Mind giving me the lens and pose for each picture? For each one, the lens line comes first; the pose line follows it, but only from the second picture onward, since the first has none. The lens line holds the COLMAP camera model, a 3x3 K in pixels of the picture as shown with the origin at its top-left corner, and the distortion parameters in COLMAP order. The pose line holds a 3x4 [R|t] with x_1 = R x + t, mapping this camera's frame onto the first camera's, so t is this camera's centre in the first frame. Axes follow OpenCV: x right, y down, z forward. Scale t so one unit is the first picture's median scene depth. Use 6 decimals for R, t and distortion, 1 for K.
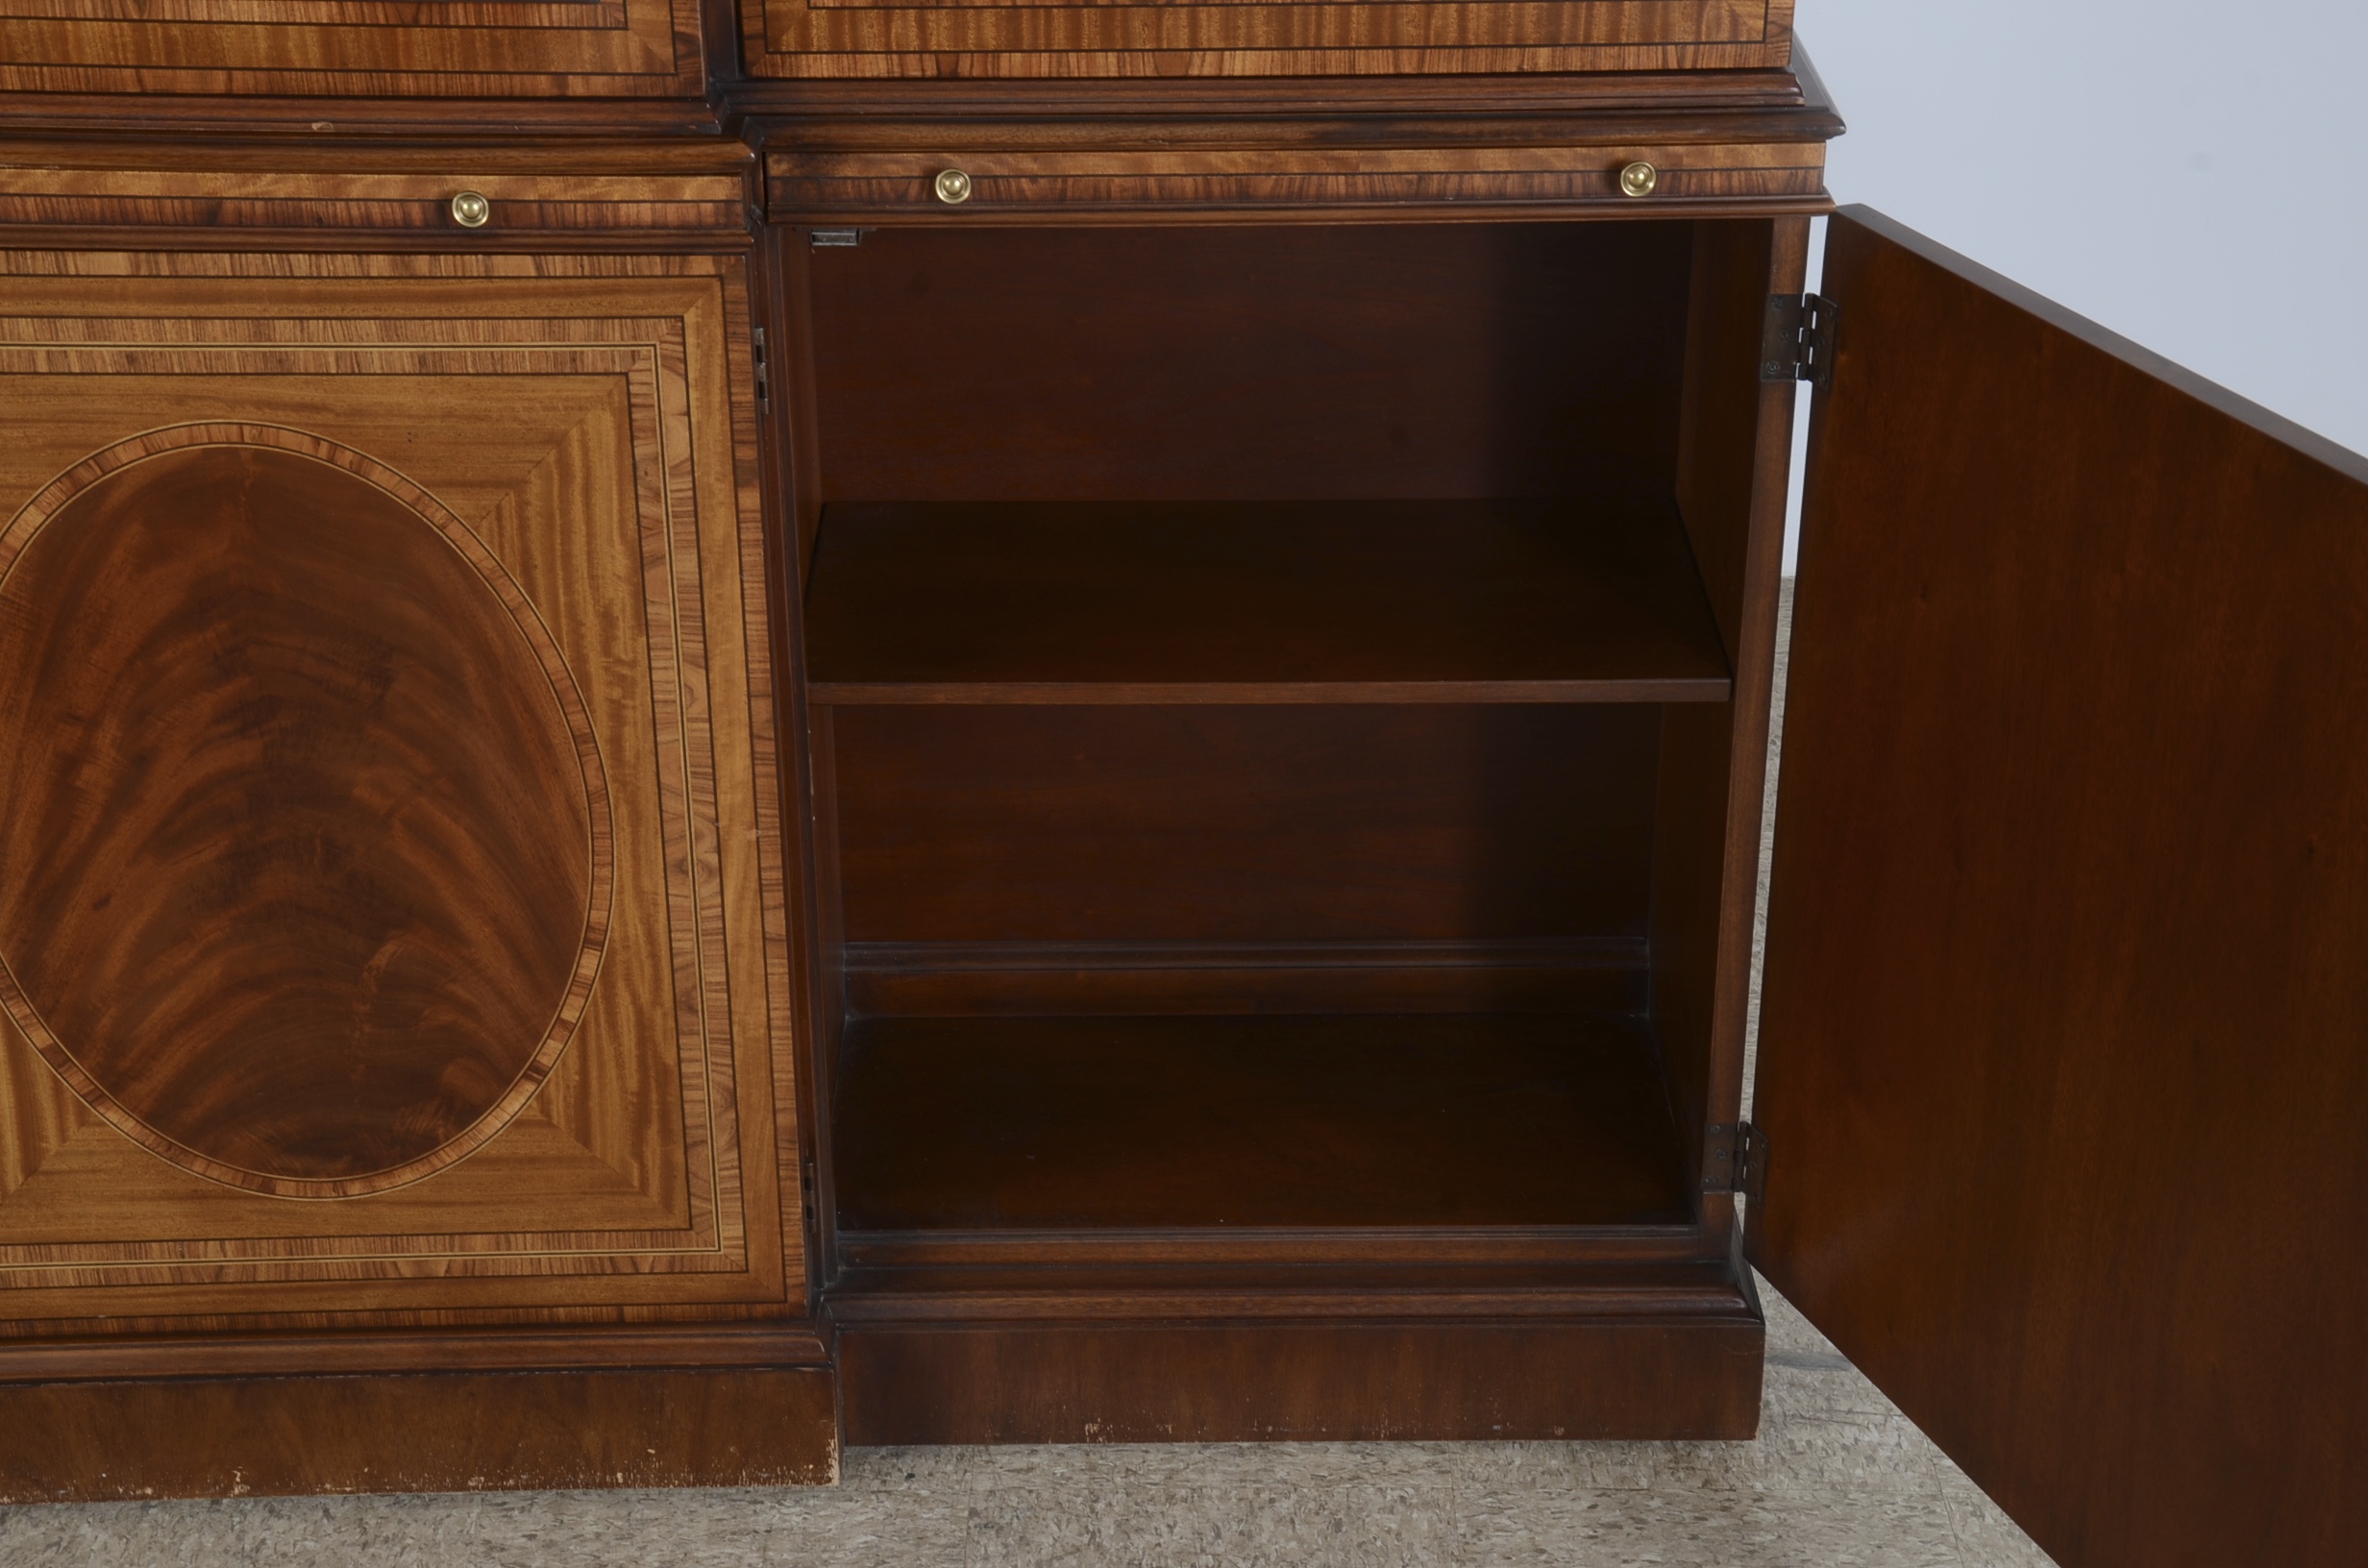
lens RADIAL K [[3728.3, 0, 1171.4], [0, 3728.3, 788.8], [0, 0, 1]] dist [0.155979, 0.578970]
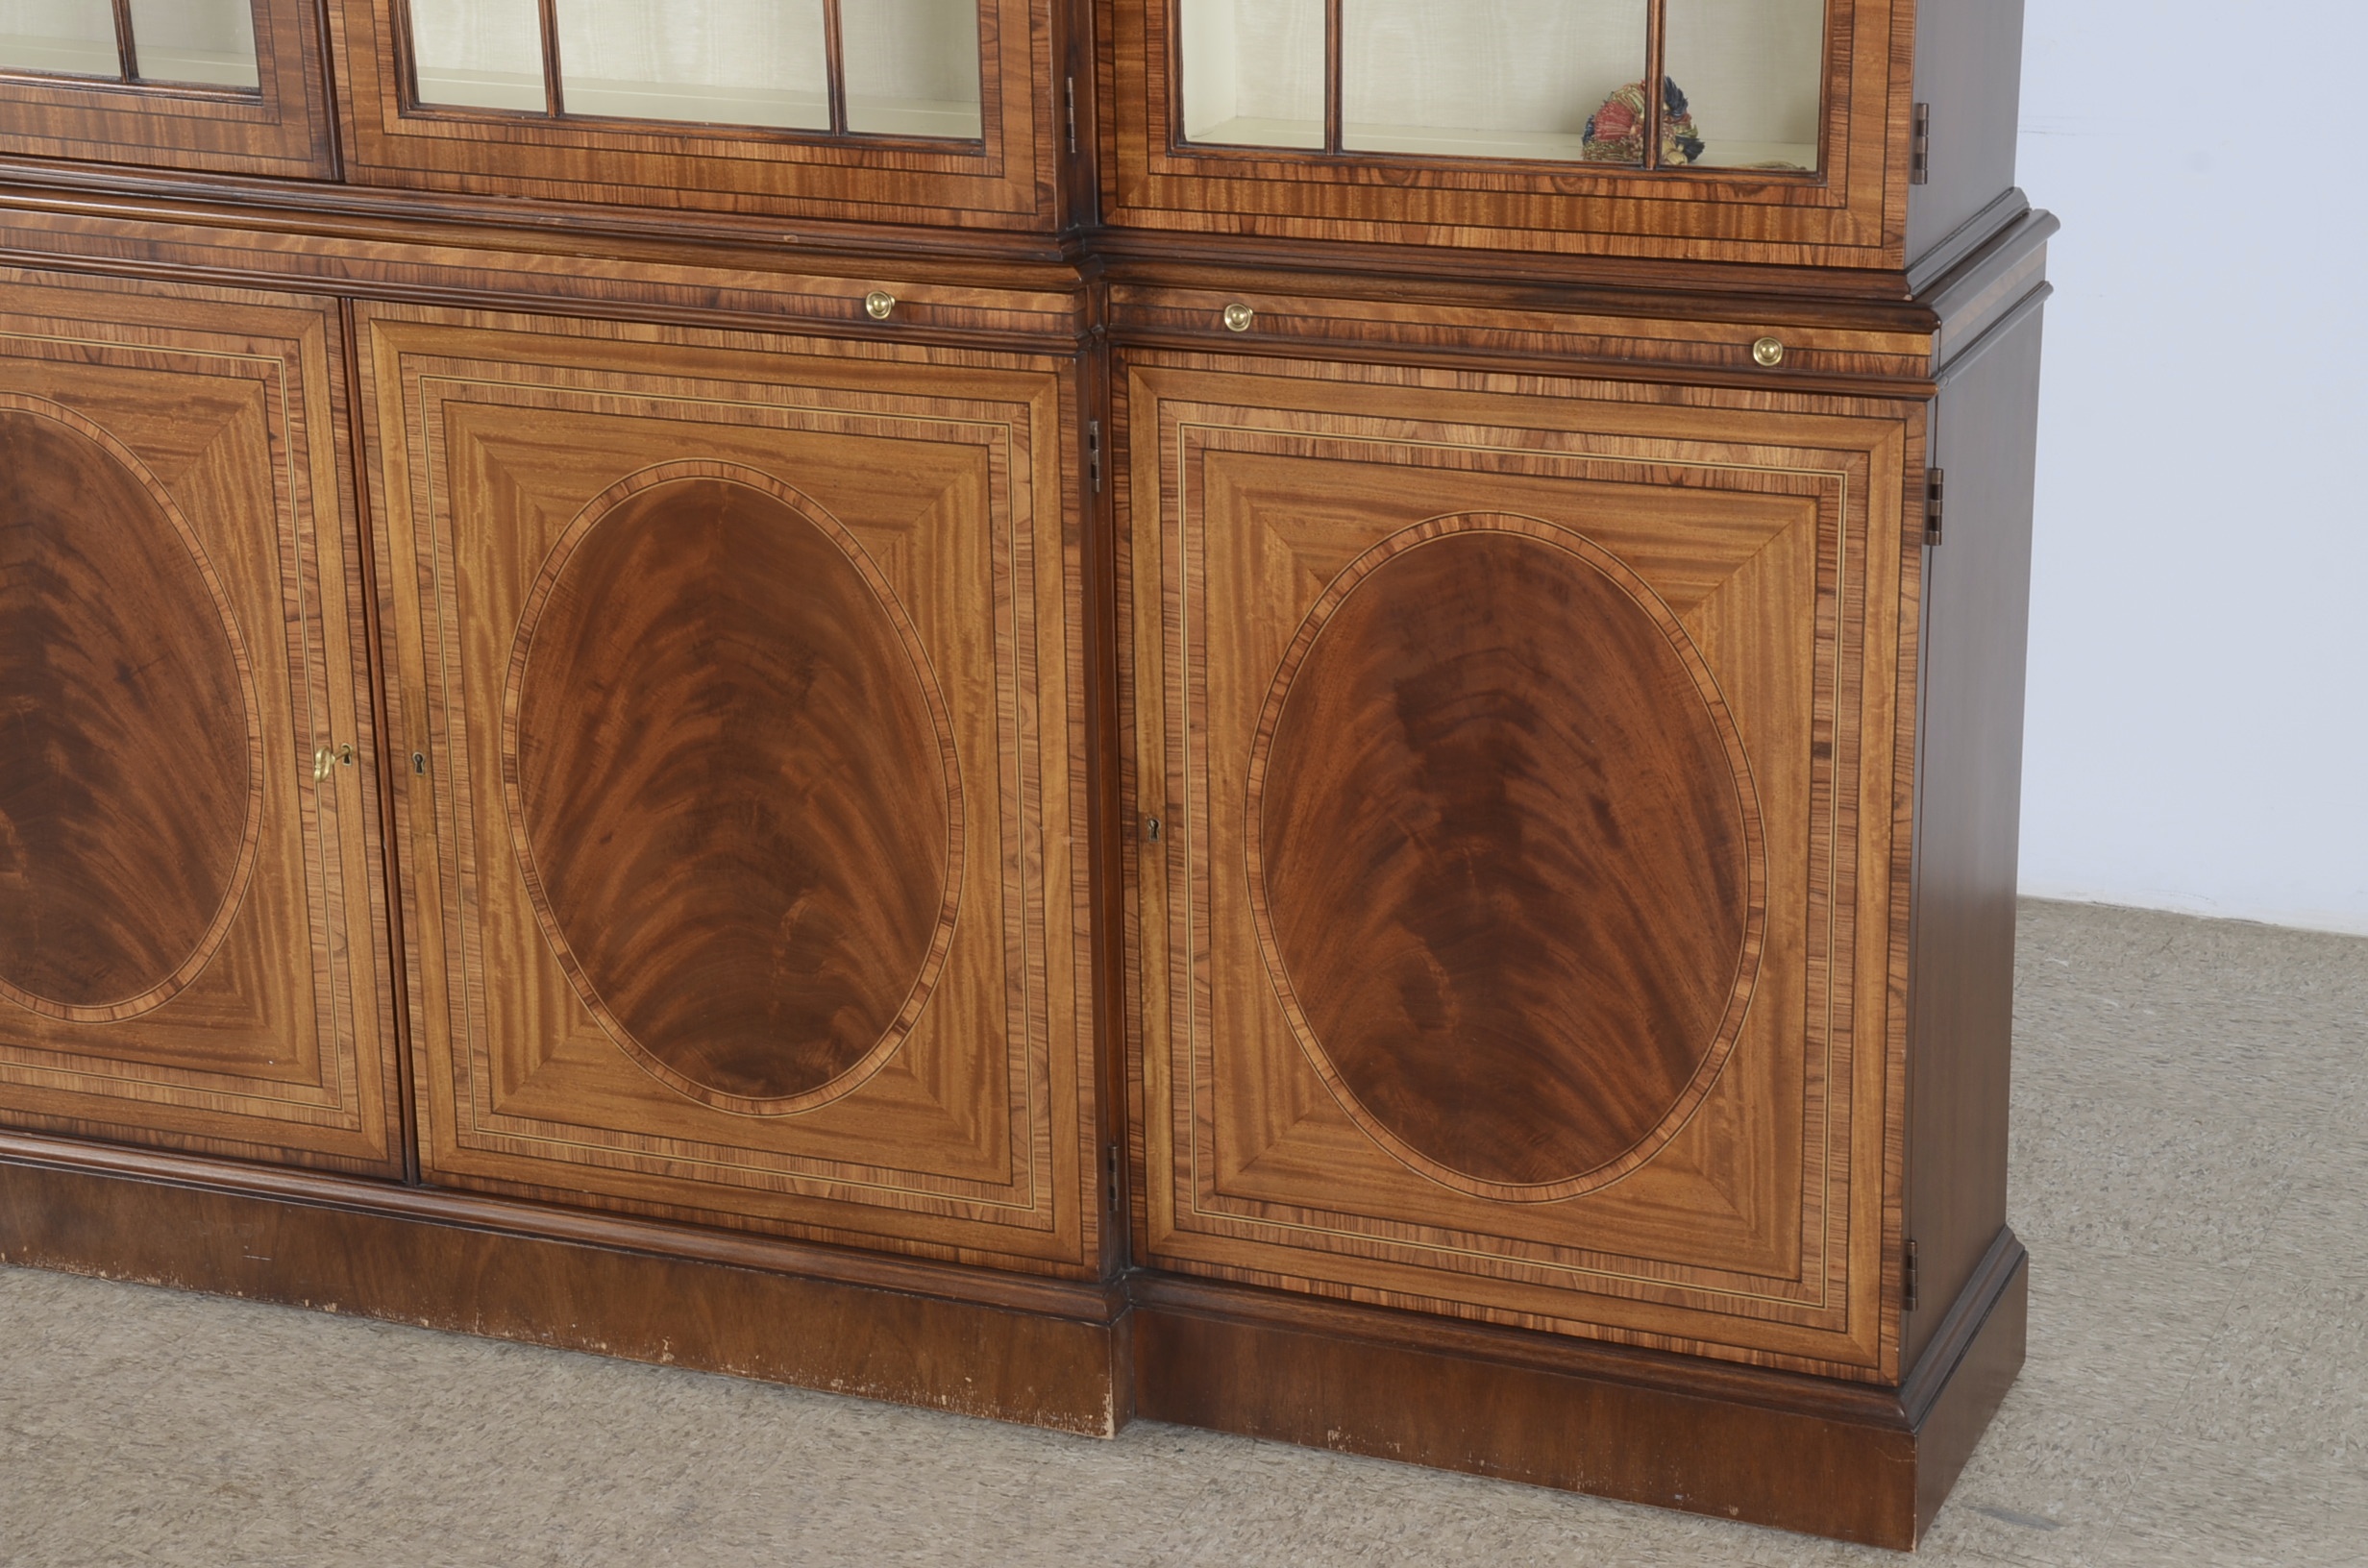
lens RADIAL K [[4628.8, 0, 1184.0], [0, 4628.8, 784.0], [0, 0, 1]] dist [0.334751, 0.468509]
pose [[0.919539, 0.108898, -0.377610, 0.479512], [-0.165364, 0.978856, -0.120397, 0.165437], [0.356515, 0.173153, 0.918104, -0.371476]]
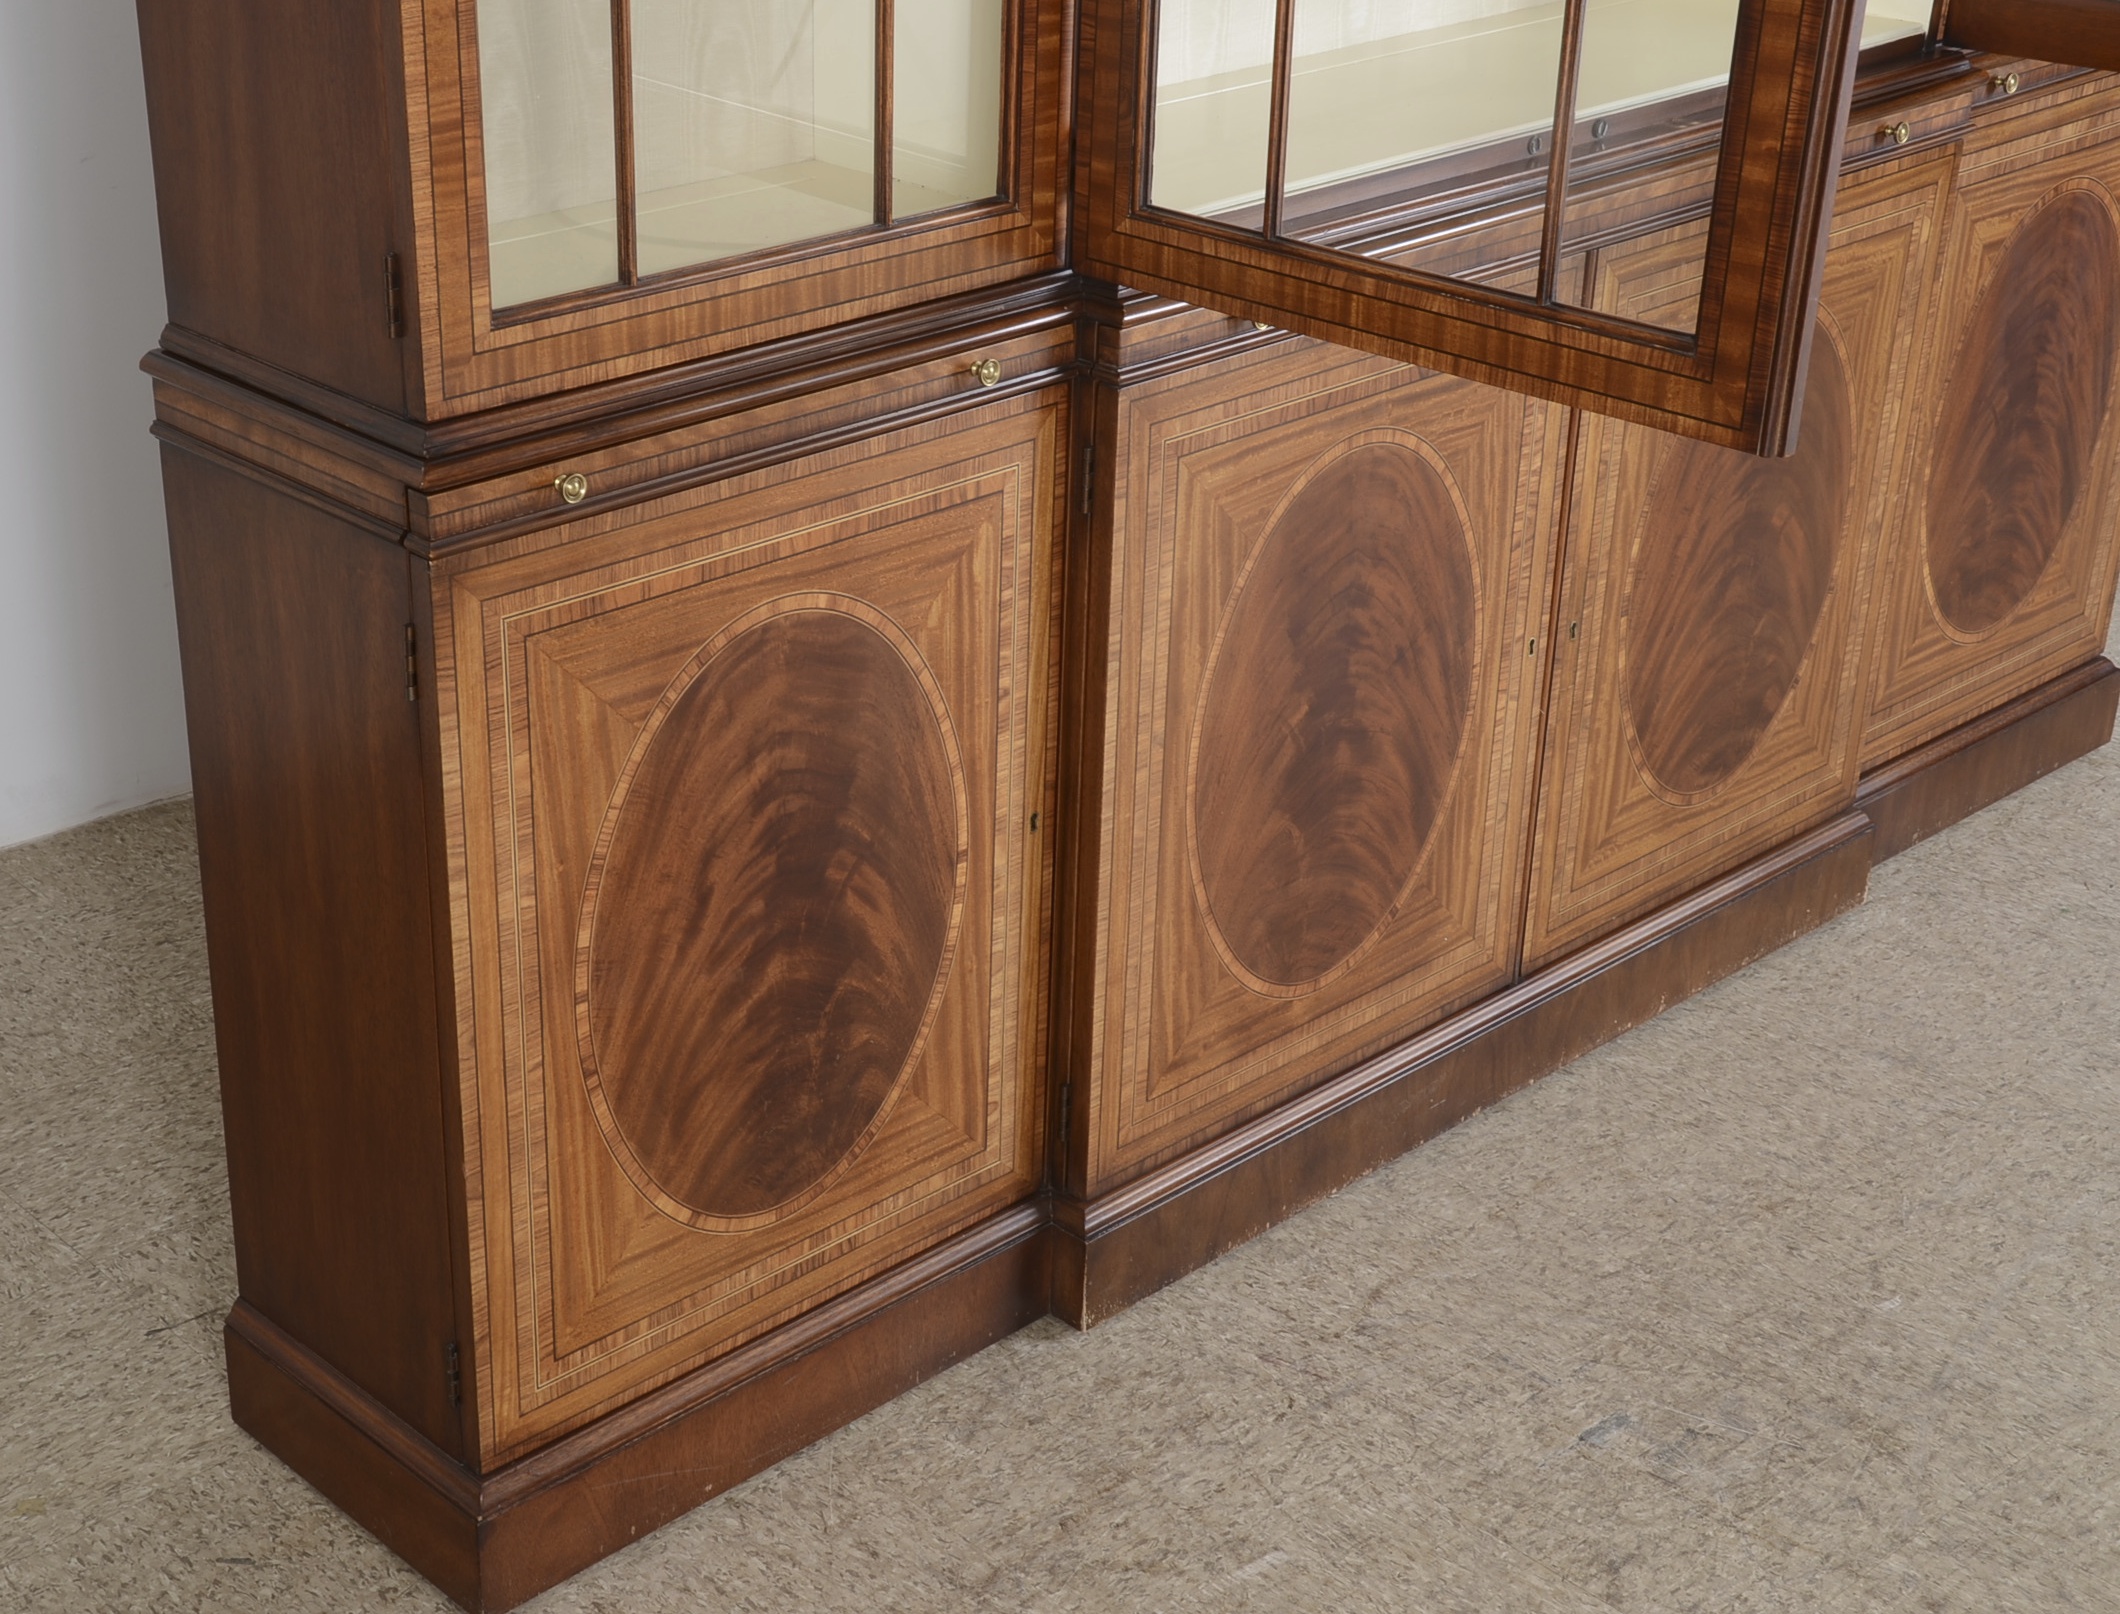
lens RADIAL K [[3138.7, 0, 891.4], [0, 3138.7, 799.6], [0, 0, 1]] dist [0.023488, 0.405133]
pose [[0.733857, -0.274814, 0.621234, -1.341846], [0.296467, 0.952393, 0.071095, -0.092248], [-0.611197, 0.132001, 0.780394, 0.166451]]
